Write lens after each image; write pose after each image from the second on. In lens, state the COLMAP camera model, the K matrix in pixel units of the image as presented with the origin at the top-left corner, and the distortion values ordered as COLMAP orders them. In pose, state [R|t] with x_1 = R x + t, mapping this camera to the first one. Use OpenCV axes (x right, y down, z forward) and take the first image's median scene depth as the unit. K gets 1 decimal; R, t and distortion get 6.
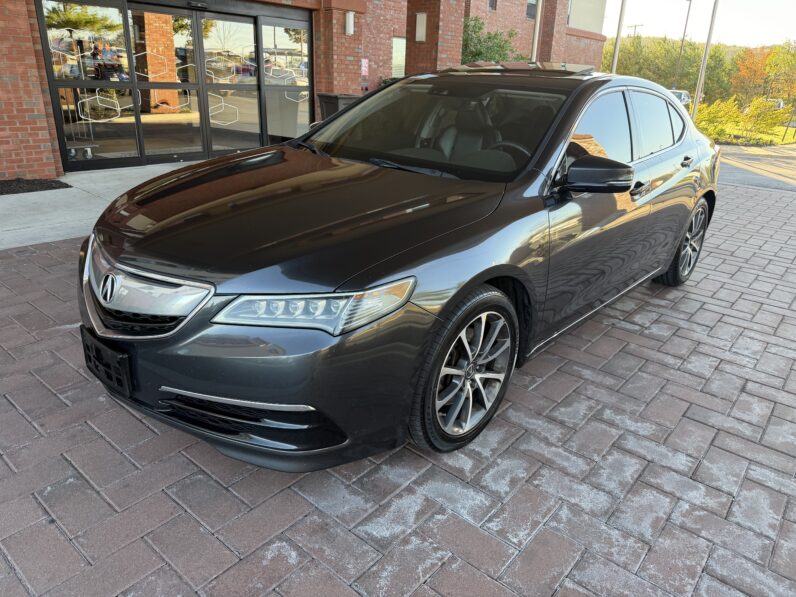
lens RADIAL K [[564.6, 0, 400.4], [0, 564.6, 298.3], [0, 0, 1]] dist [0.029512, -0.035820]
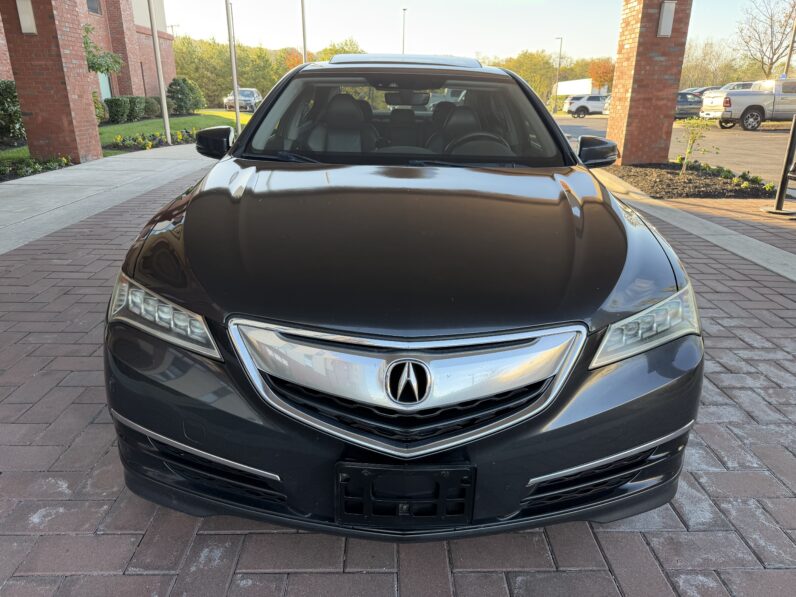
lens RADIAL K [[564.6, 0, 400.4], [0, 564.6, 298.3], [0, 0, 1]] dist [0.029512, -0.035820]
pose [[0.745998, -0.254381, 0.615449, -0.484815], [0.254905, 0.962862, 0.089000, -0.093925], [-0.615232, 0.090487, 0.783136, 0.259038]]
